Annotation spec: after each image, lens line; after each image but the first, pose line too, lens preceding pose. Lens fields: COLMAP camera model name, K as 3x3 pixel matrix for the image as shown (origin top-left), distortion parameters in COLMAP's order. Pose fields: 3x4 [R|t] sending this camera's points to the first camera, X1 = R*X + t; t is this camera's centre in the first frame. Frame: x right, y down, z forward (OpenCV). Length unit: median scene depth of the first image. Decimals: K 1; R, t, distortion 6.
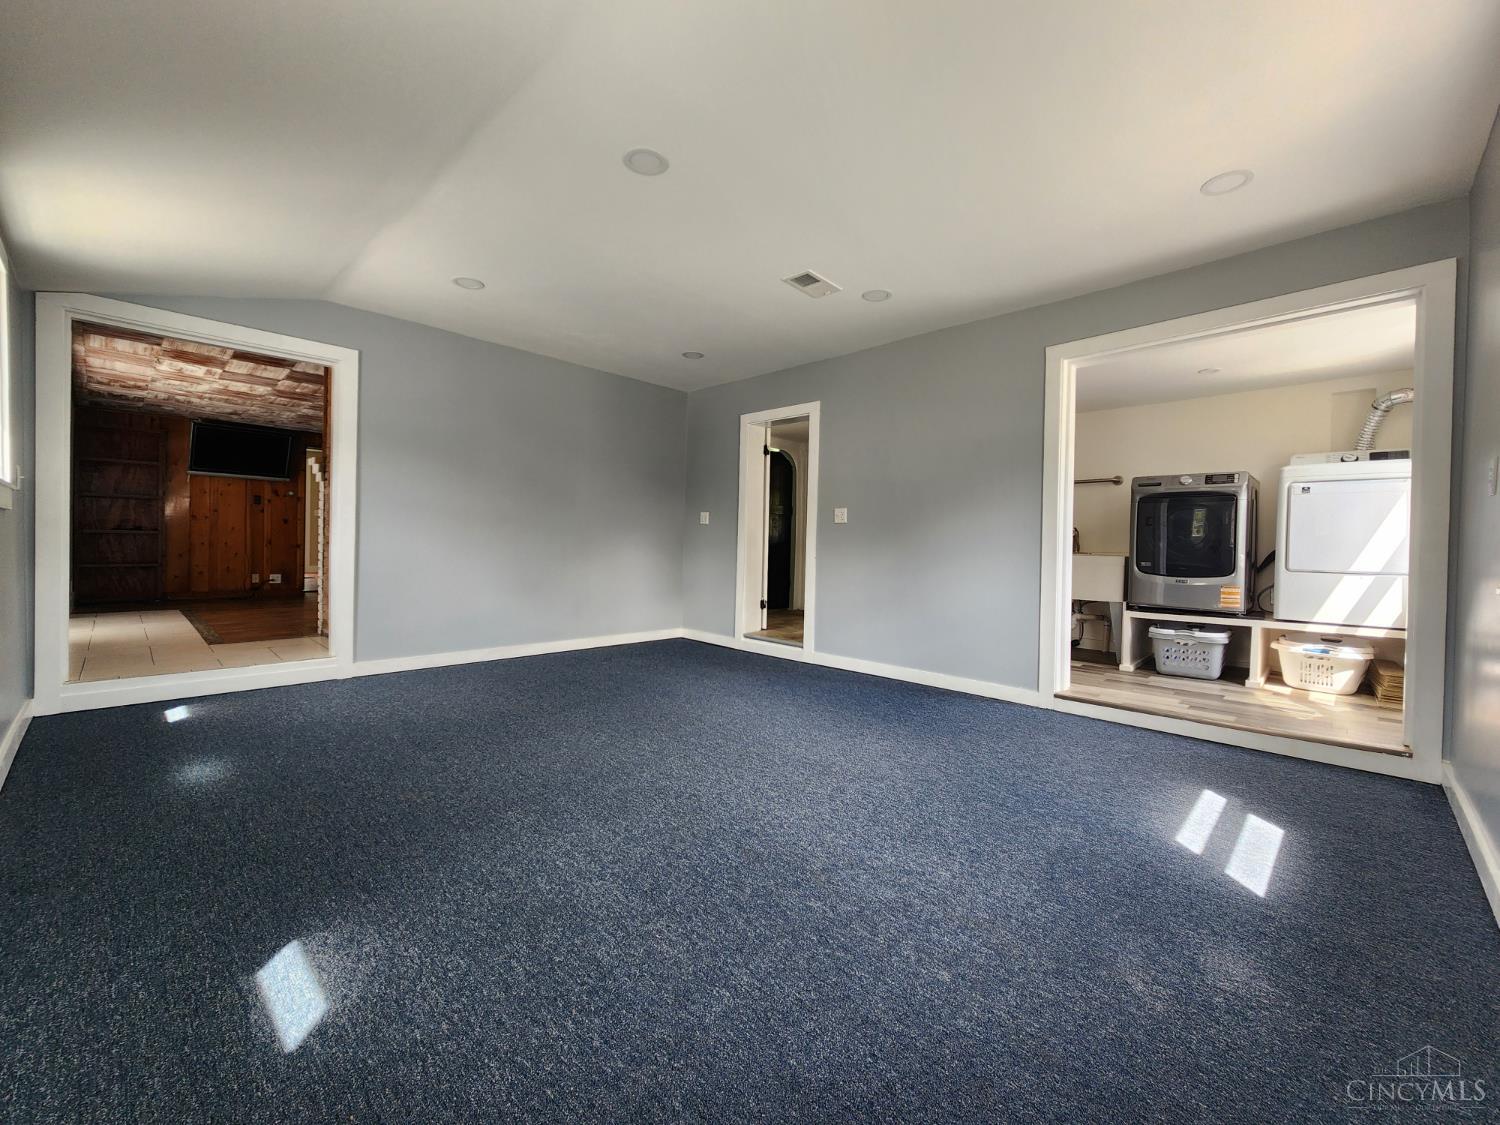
lens RADIAL K [[608.6, 0, 749.8], [0, 608.6, 549.9], [0, 0, 1]] dist [0.005742, -0.003654]
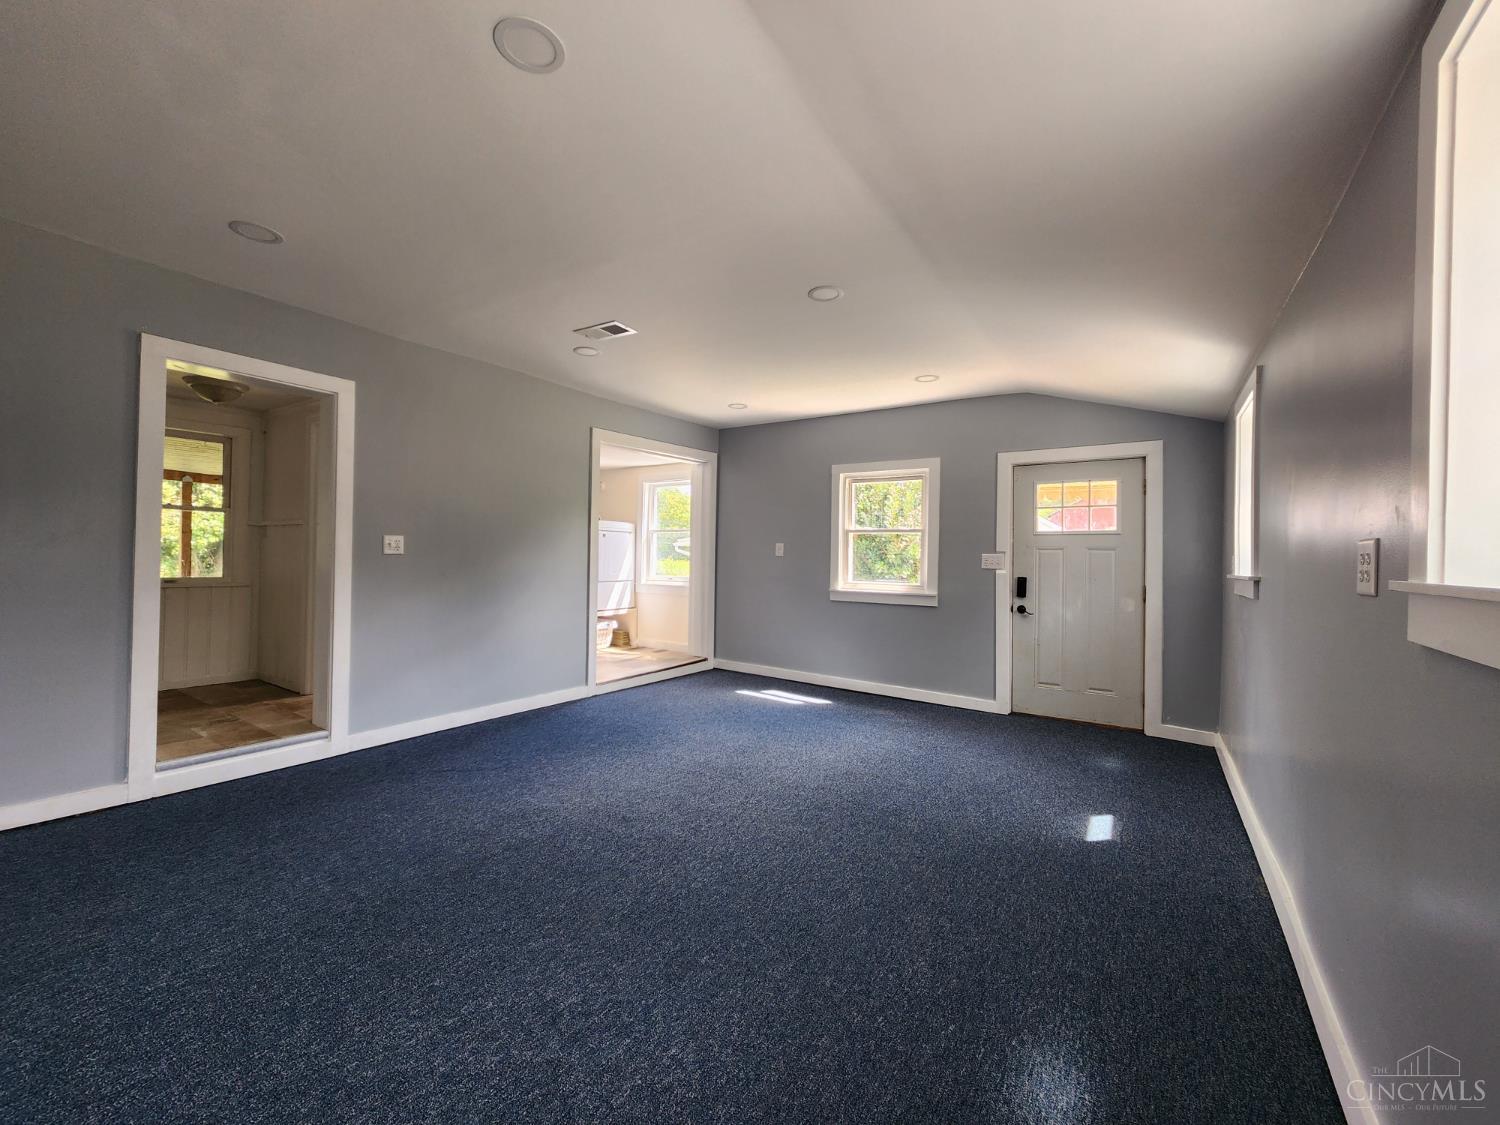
lens RADIAL K [[608.6, 0, 749.8], [0, 608.6, 549.9], [0, 0, 1]] dist [0.005742, -0.003654]
pose [[-0.174728, -0.013556, 0.984523, -0.977186], [-0.015047, 0.999825, 0.011096, -0.091406], [-0.984502, -0.012875, -0.174901, 0.967648]]
